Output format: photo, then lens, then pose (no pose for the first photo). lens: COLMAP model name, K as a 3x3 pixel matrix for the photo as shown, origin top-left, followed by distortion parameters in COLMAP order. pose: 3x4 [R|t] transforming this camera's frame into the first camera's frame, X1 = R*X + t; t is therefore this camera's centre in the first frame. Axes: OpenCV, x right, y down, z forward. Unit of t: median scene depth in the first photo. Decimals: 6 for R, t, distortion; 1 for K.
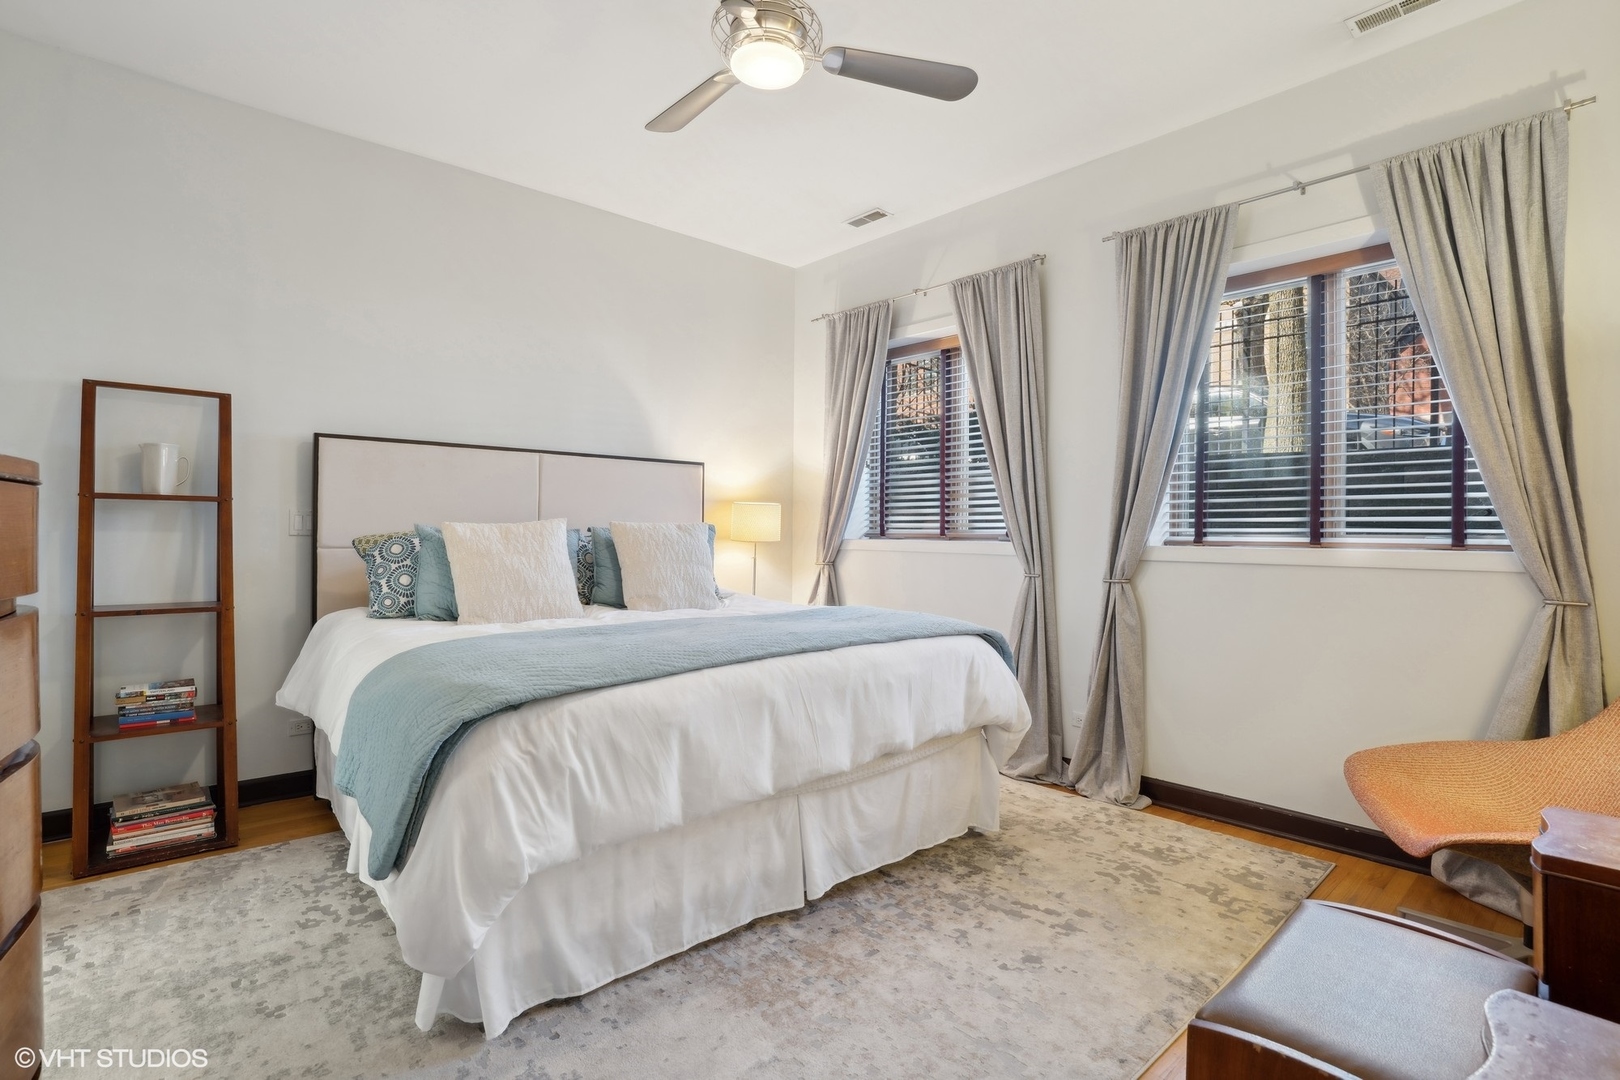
lens RADIAL K [[770.5, 0, 811.5], [0, 770.5, 528.7], [0, 0, 1]] dist [-0.073552, 0.028862]
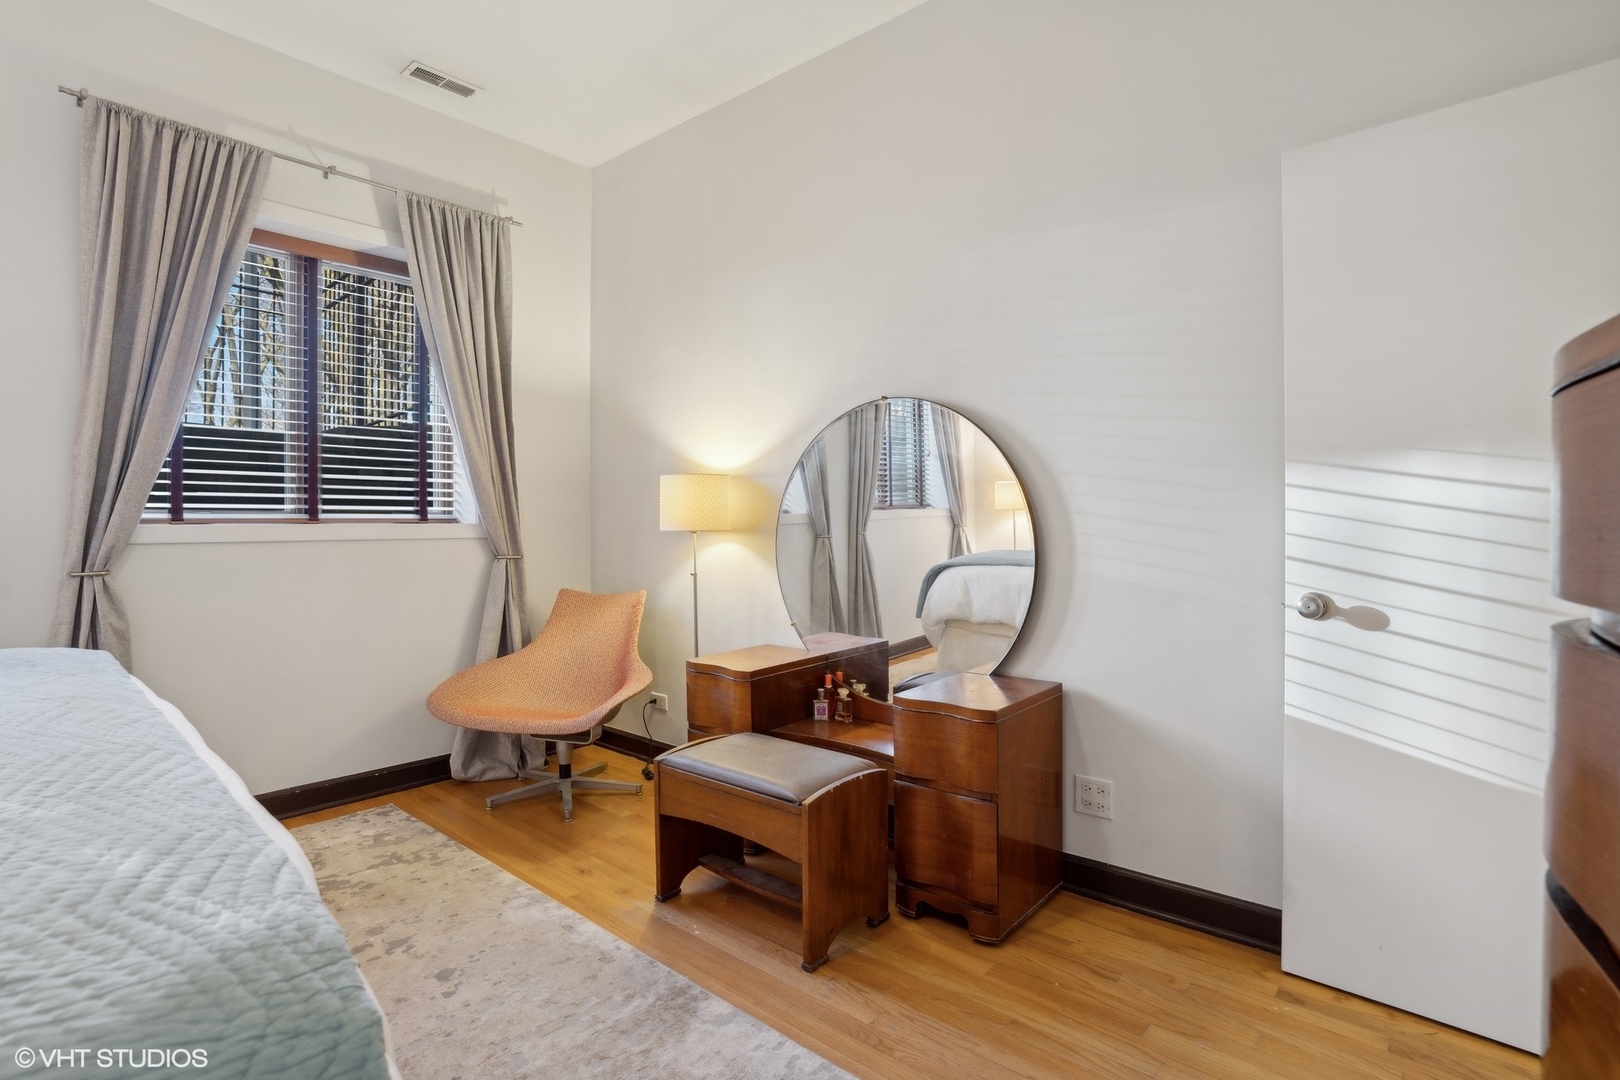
lens RADIAL K [[792.5, 0, 804.4], [0, 792.5, 530.2], [0, 0, 1]] dist [-0.076424, 0.026638]
pose [[-0.127647, -0.025356, 0.991495, -0.518164], [-0.014480, 0.999614, 0.023700, -0.000911], [-0.991714, -0.011332, -0.127965, 0.522020]]
